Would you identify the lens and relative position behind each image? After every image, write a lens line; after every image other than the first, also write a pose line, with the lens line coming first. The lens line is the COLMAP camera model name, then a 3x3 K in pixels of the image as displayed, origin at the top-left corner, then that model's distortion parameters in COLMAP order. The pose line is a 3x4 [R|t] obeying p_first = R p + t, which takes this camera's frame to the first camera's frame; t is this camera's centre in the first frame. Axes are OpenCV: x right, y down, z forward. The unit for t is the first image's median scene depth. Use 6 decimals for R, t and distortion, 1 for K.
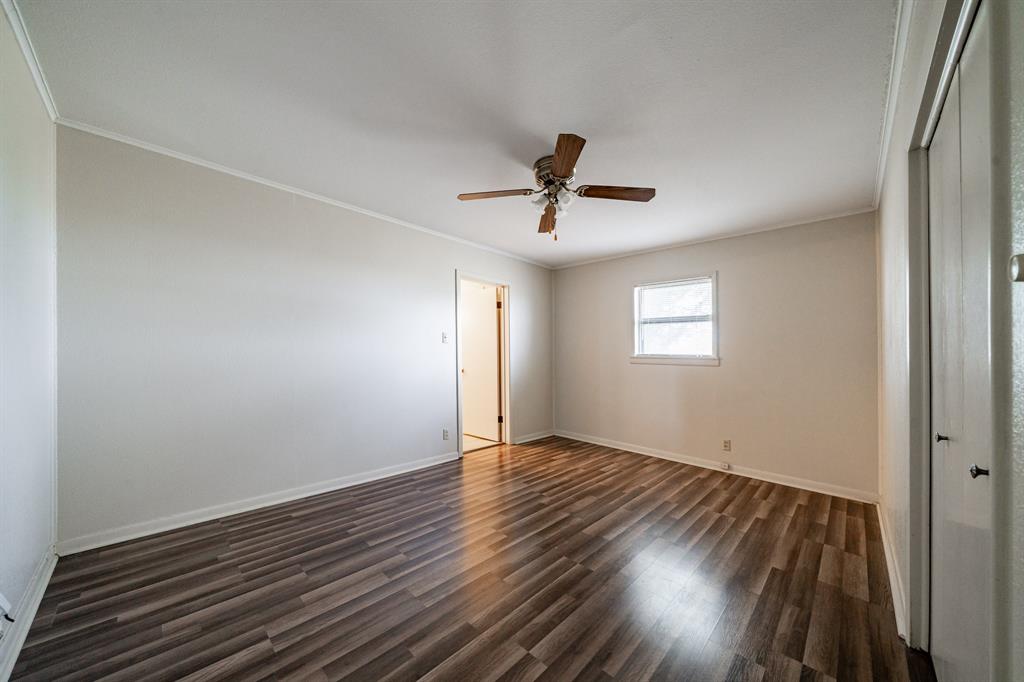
lens RADIAL K [[354.6, 0, 510.9], [0, 354.6, 351.0], [0, 0, 1]] dist [-0.003102, -0.000194]
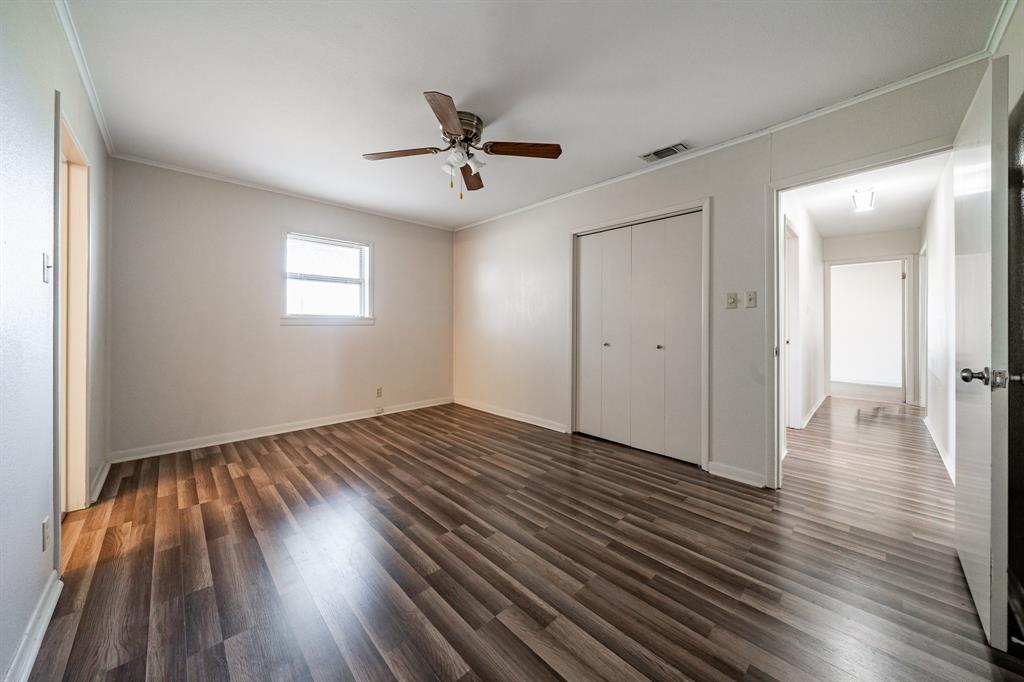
lens RADIAL K [[354.6, 0, 500.6], [0, 354.6, 317.0], [0, 0, 1]] dist [-0.003102, -0.000194]
pose [[0.044801, -0.003632, 0.998989, -0.529906], [-0.013419, 0.999901, 0.004237, 0.005305], [-0.998906, -0.013595, 0.044747, 0.532798]]
